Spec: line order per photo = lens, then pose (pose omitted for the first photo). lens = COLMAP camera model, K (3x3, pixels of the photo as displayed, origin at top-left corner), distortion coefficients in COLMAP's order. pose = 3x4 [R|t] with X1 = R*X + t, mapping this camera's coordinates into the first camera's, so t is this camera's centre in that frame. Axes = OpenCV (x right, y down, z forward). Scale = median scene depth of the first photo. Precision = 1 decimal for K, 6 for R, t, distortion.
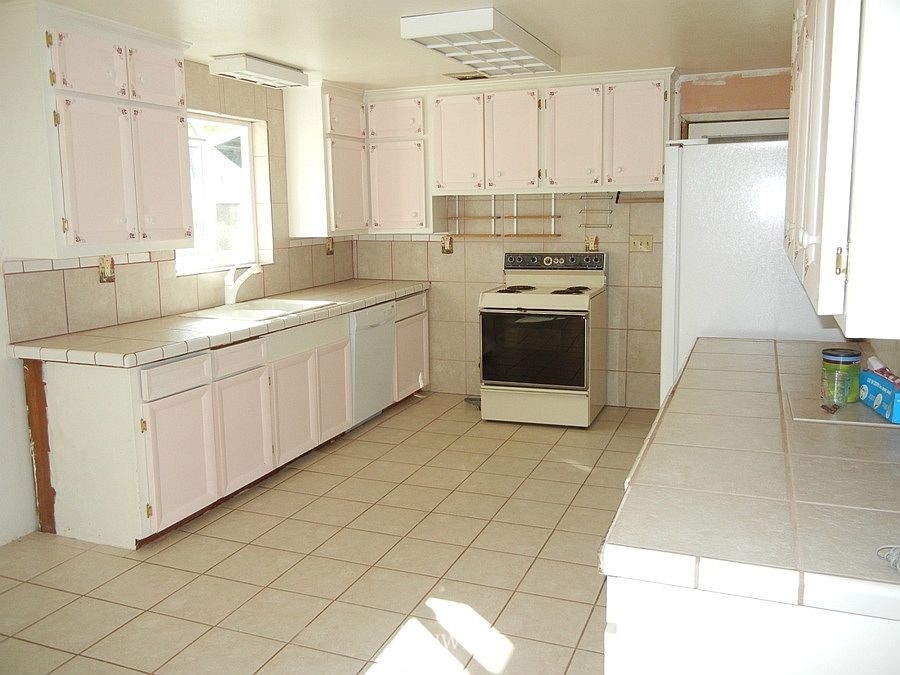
lens RADIAL K [[773.8, 0, 451.0], [0, 773.8, 334.1], [0, 0, 1]] dist [-0.006173, 0.002333]
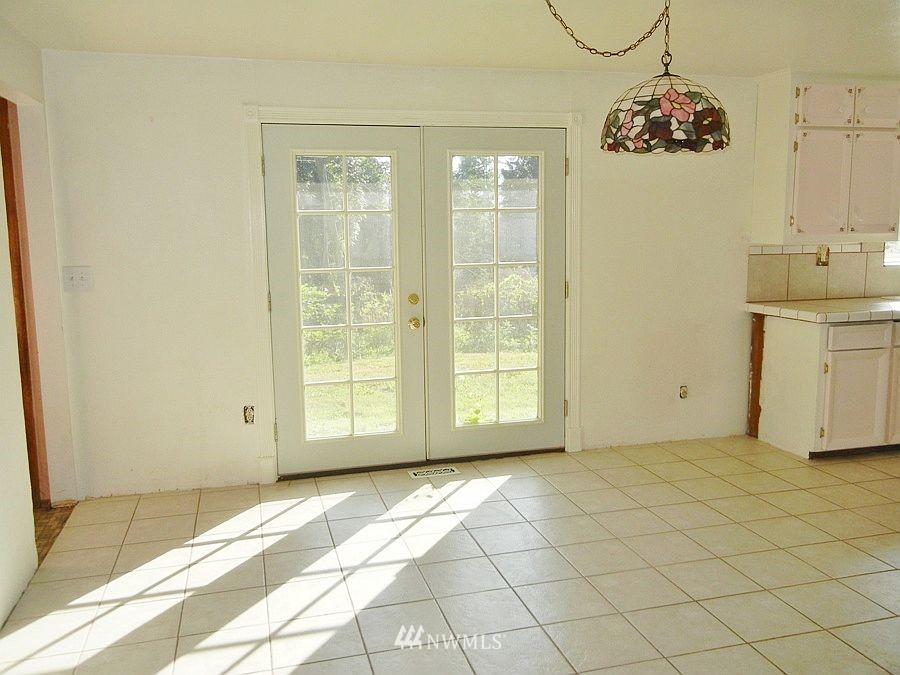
lens RADIAL K [[773.8, 0, 451.3], [0, 773.8, 338.4], [0, 0, 1]] dist [-0.006173, 0.002333]
pose [[0.600229, 0.113665, -0.791711, 0.259344], [-0.119730, 0.991466, 0.051572, 0.070844], [0.790816, 0.063837, 0.608715, -0.328721]]
